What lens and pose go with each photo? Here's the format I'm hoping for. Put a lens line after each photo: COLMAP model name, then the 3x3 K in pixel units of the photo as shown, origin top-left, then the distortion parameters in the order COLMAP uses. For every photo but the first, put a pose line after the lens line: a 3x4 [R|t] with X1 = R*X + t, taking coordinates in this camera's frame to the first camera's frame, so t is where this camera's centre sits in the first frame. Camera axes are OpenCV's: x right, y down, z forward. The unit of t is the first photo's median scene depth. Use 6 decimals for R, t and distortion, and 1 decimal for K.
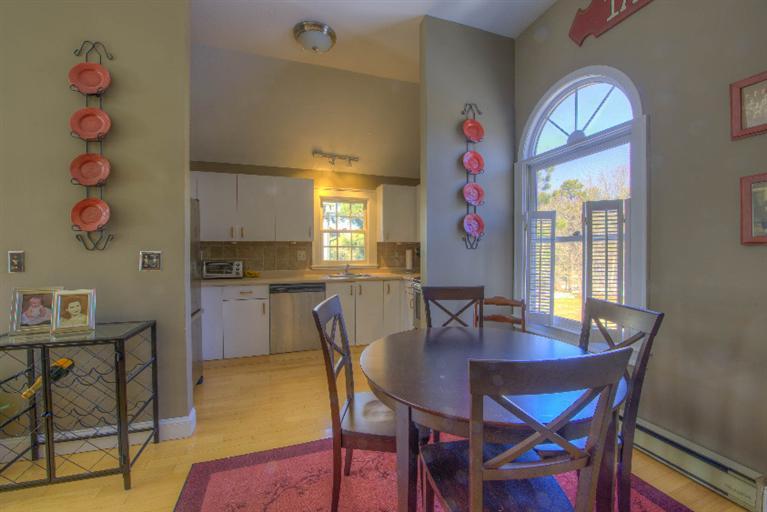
lens RADIAL K [[314.5, 0, 383.5], [0, 314.5, 256.4], [0, 0, 1]] dist [-0.025658, -0.000135]
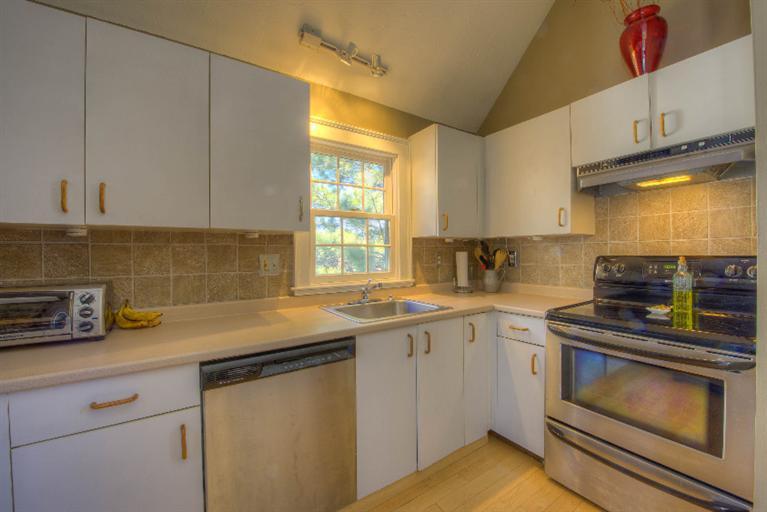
lens RADIAL K [[314.5, 0, 384.6], [0, 314.5, 255.4], [0, 0, 1]] dist [-0.025658, -0.000135]
pose [[0.963612, -0.006775, 0.267219, -0.222068], [0.010915, 0.999842, -0.014013, -0.008414], [-0.267082, 0.016419, 0.963534, 0.535849]]
